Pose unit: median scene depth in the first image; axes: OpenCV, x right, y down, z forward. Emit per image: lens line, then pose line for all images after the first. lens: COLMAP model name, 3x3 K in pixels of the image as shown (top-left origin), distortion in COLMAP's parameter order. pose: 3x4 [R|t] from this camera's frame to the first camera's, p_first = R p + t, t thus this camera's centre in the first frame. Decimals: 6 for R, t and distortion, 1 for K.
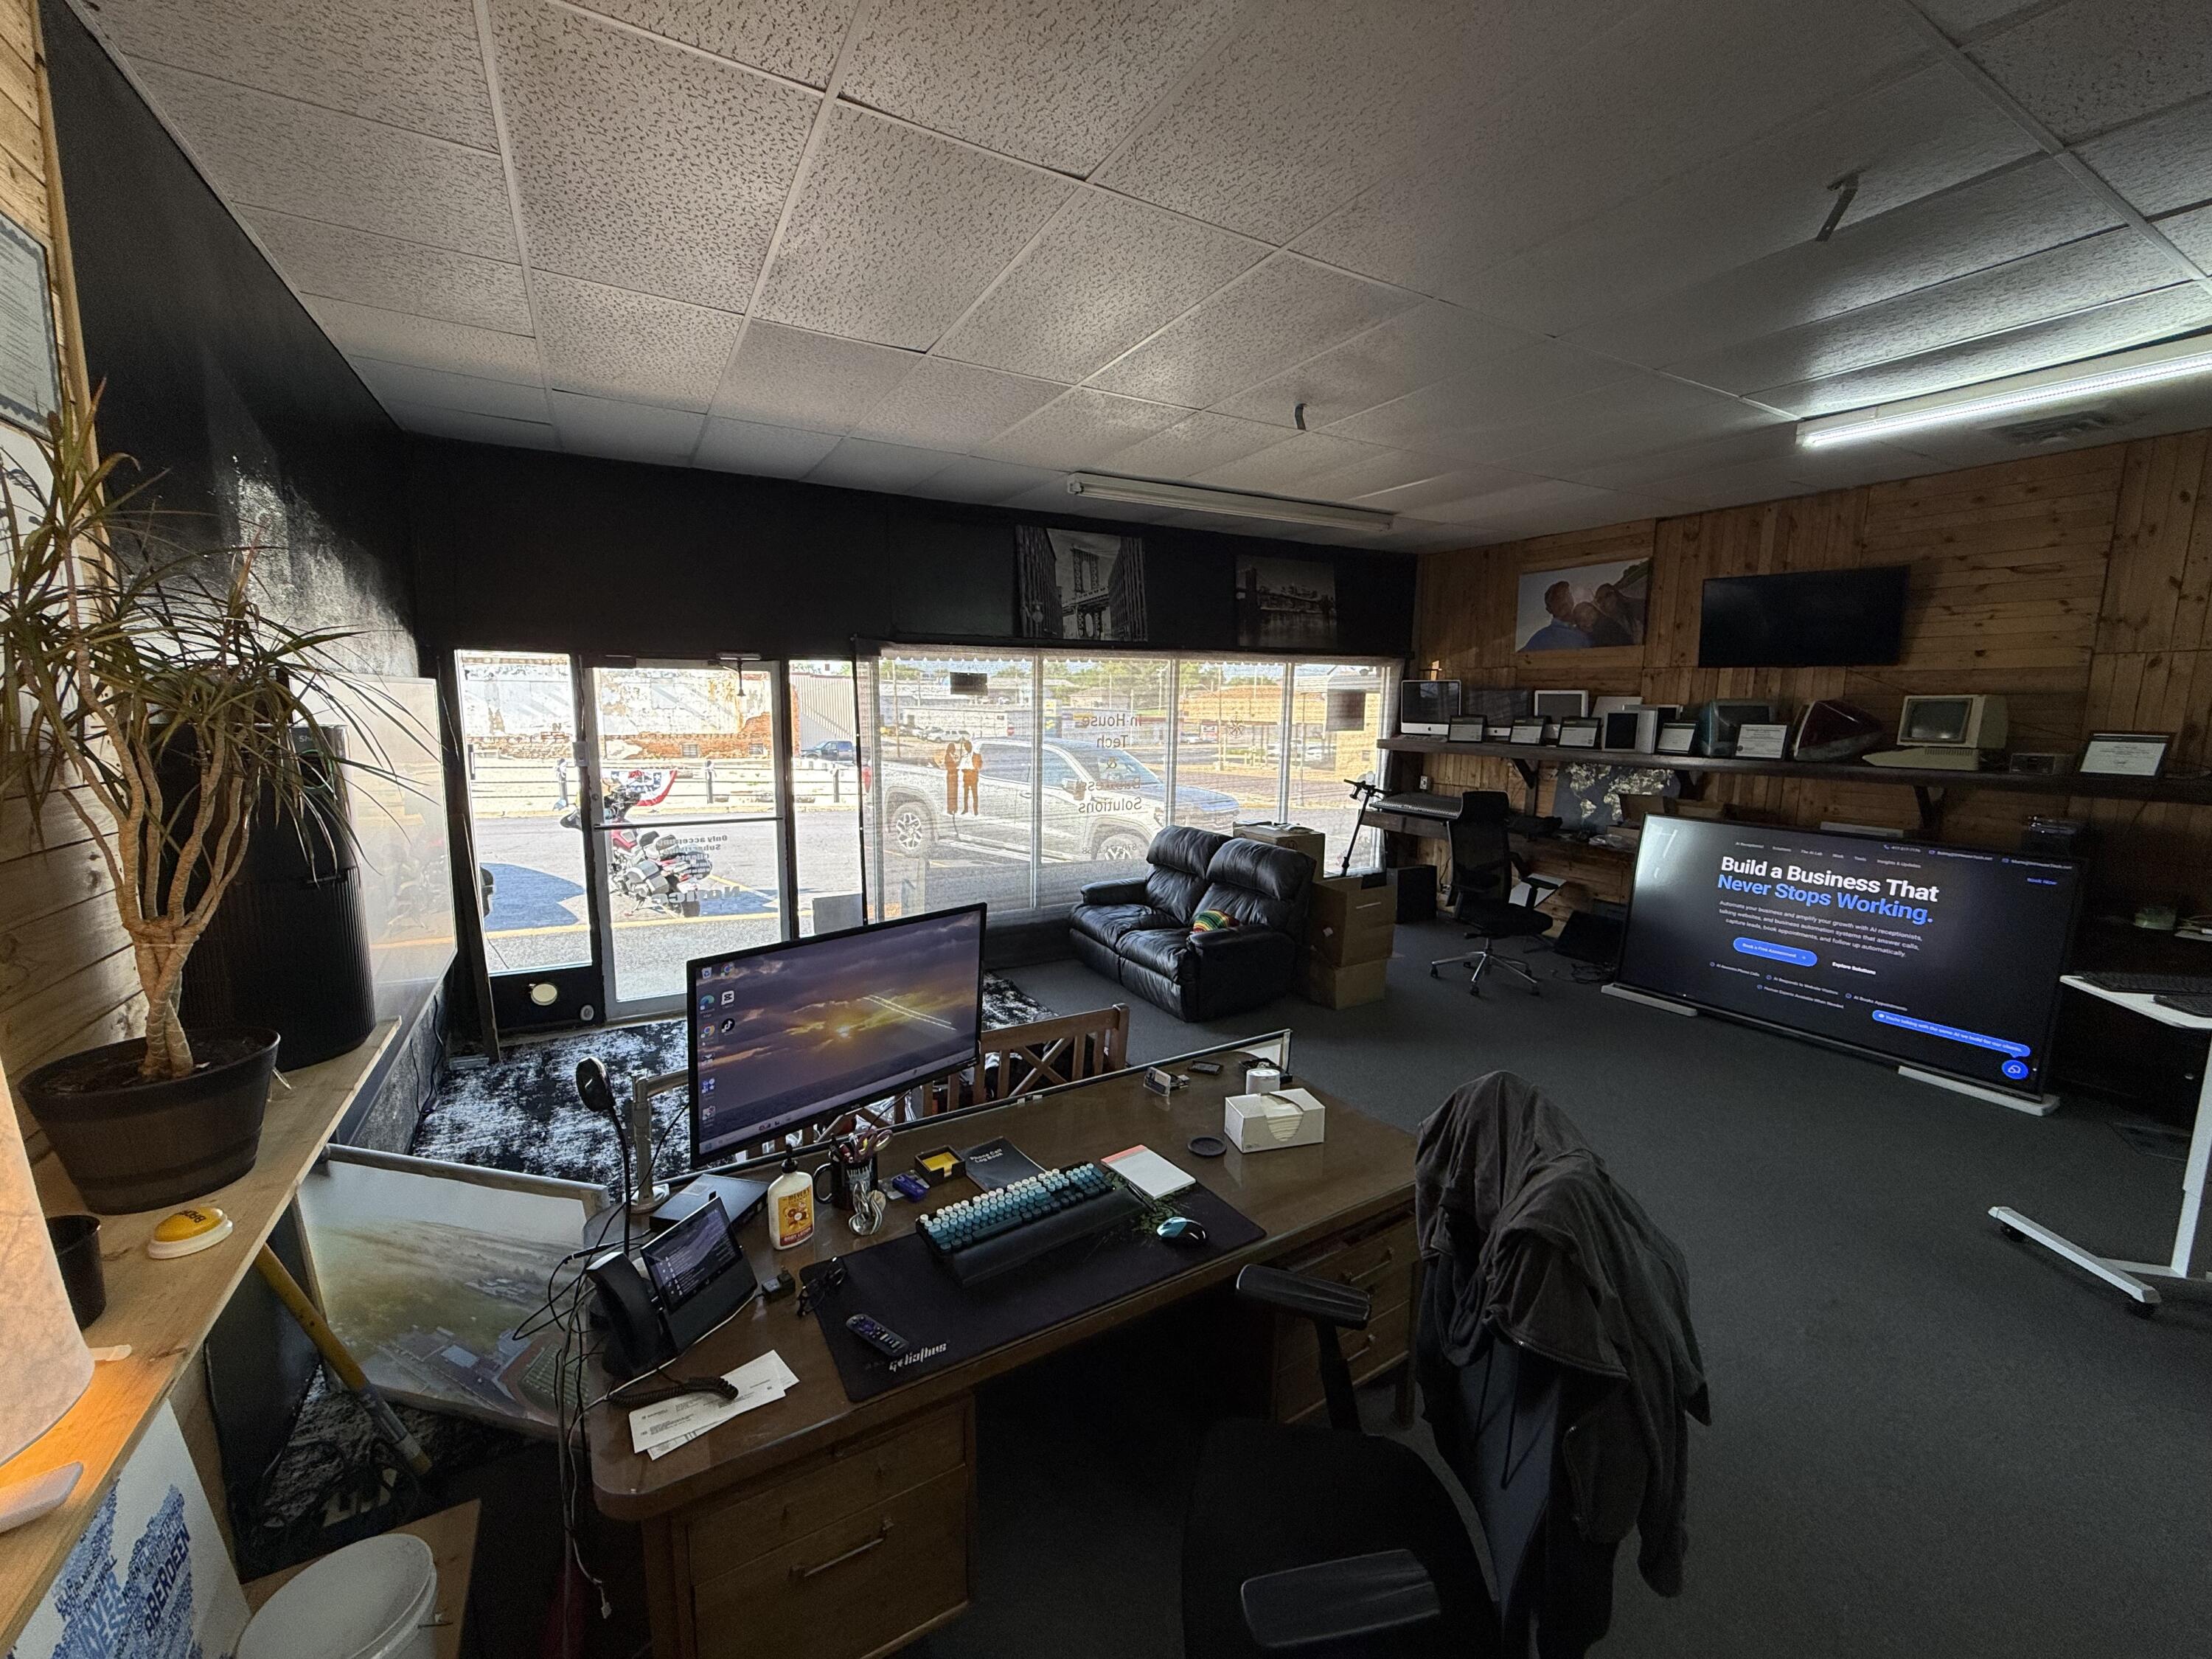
lens RADIAL K [[882.6, 0, 1104.9], [0, 882.6, 825.3], [0, 0, 1]] dist [-0.001546, 0.000045]
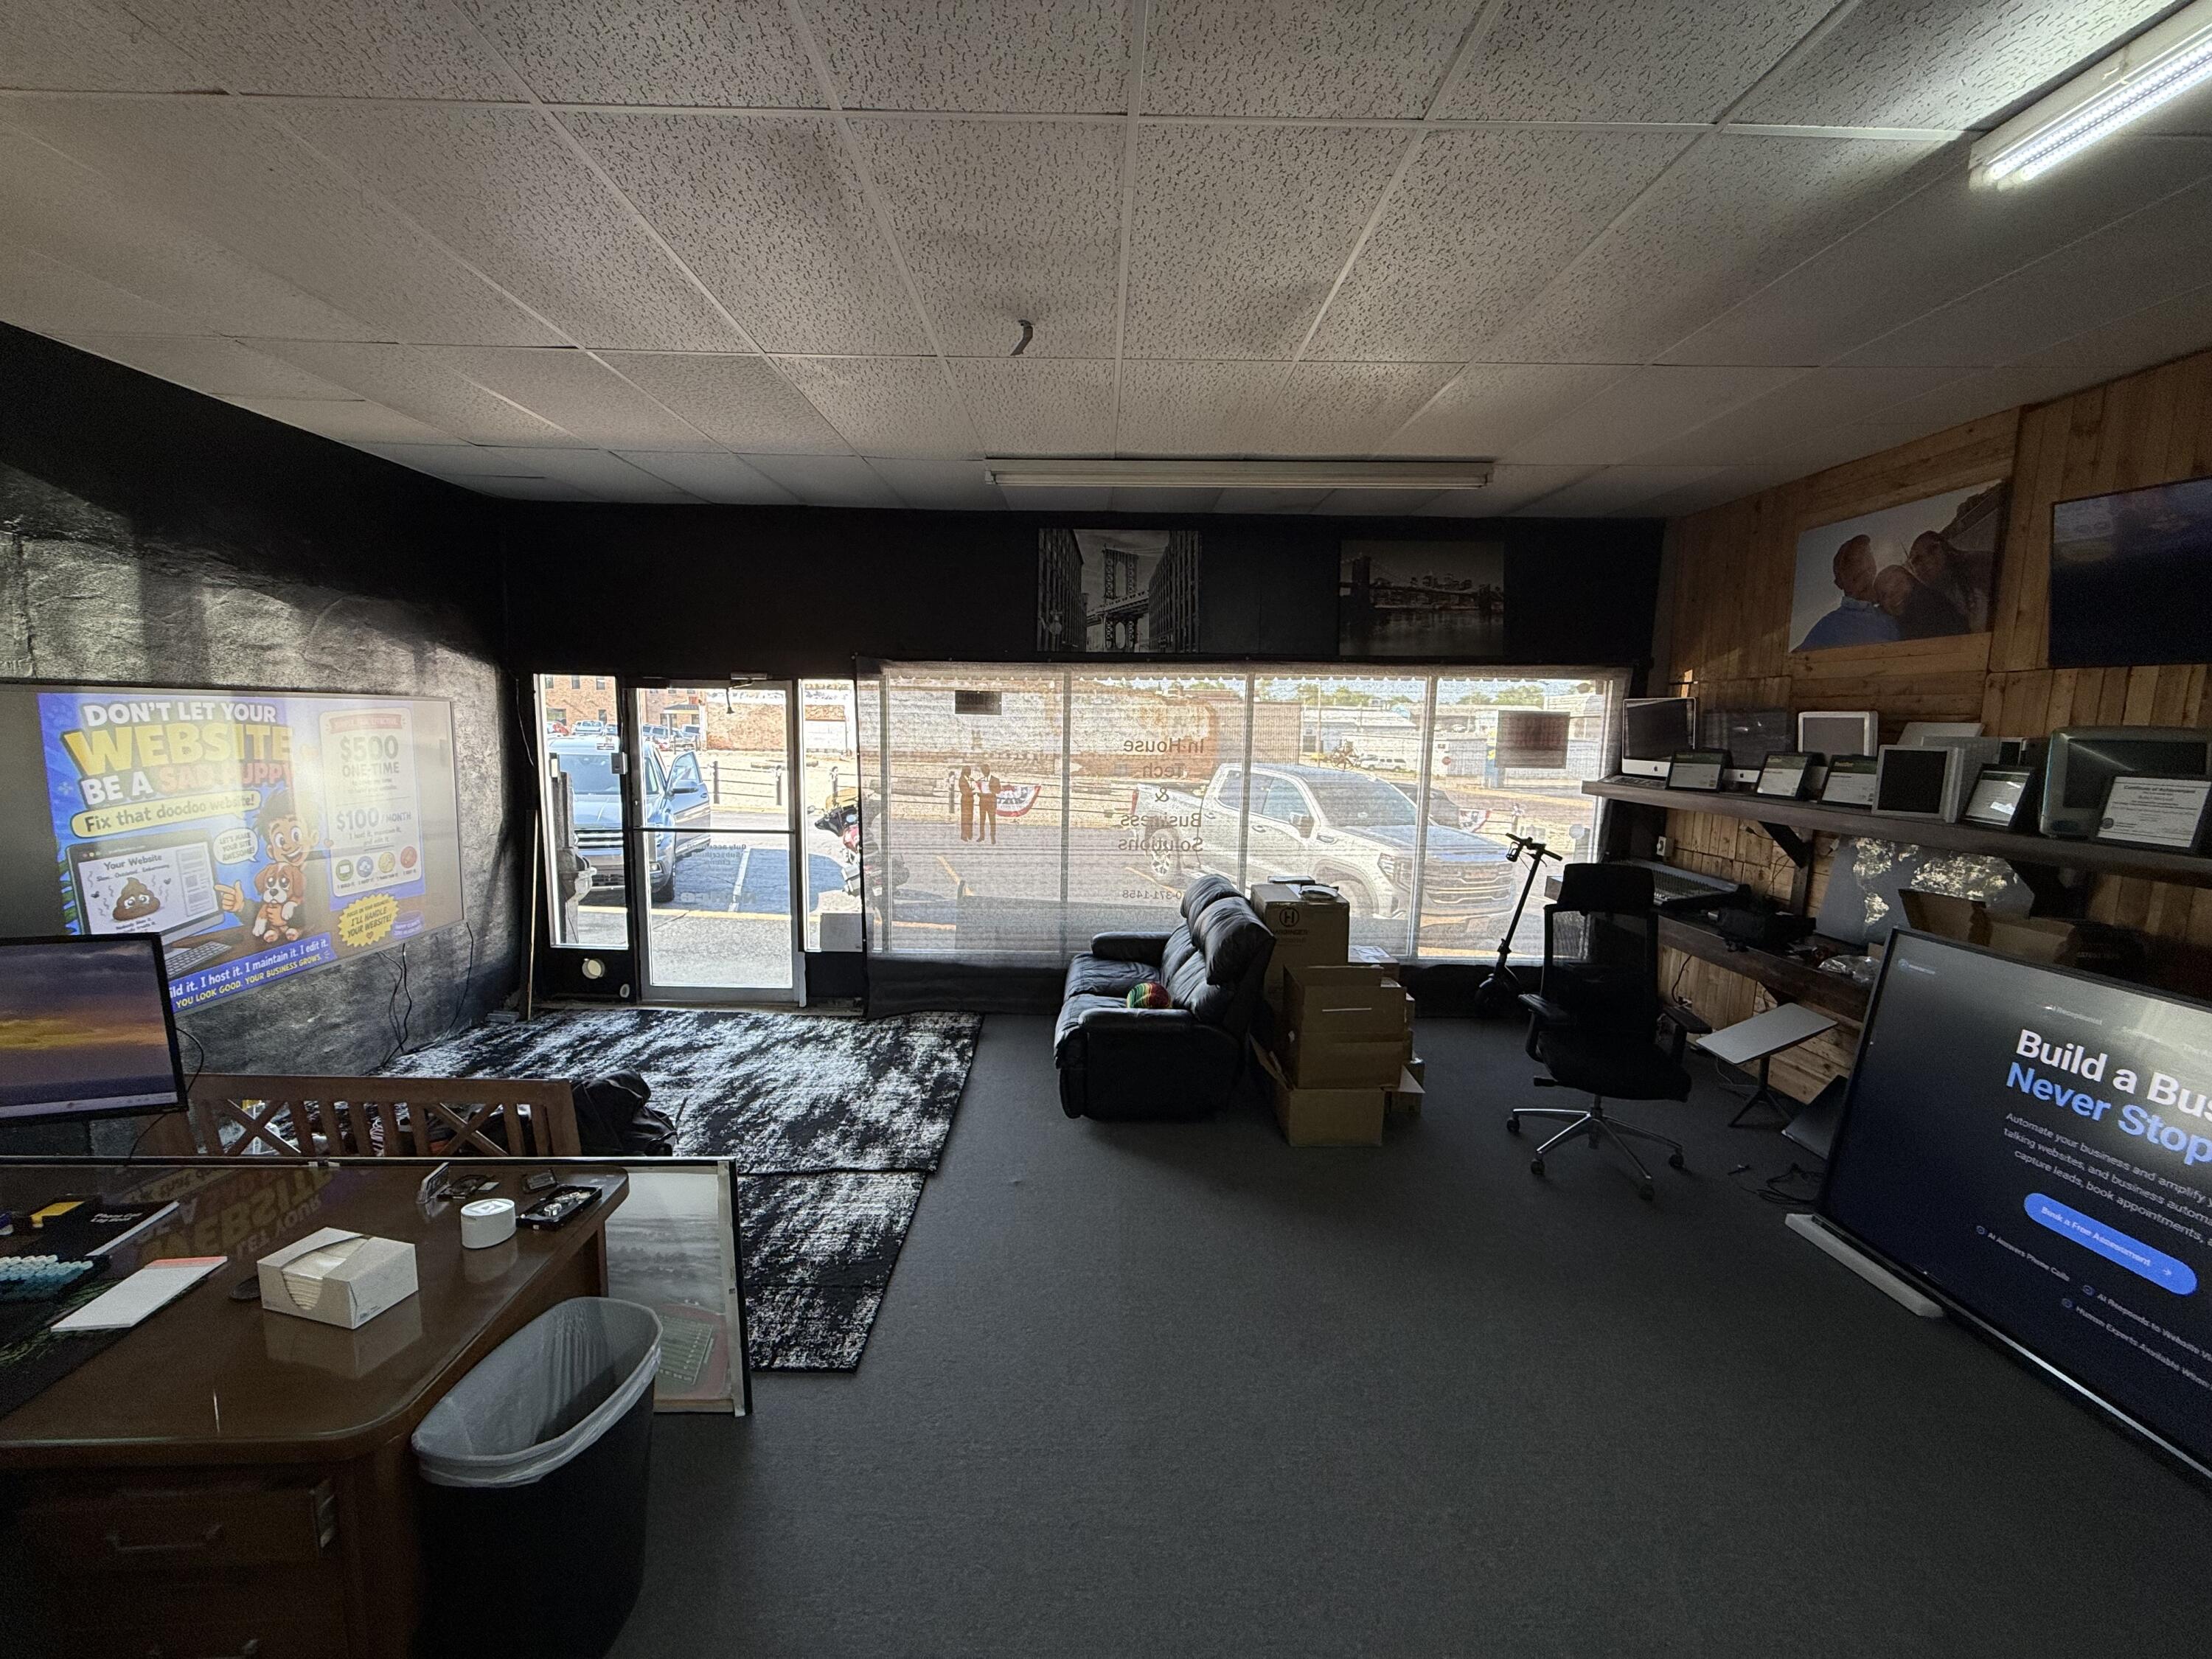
lens RADIAL K [[882.6, 0, 1104.6], [0, 882.6, 825.4], [0, 0, 1]] dist [-0.001546, 0.000045]
pose [[0.873978, 0.064257, -0.481699, 0.398792], [-0.078259, 0.996892, -0.009008, -0.031044], [0.479623, 0.045570, 0.876291, 0.238145]]
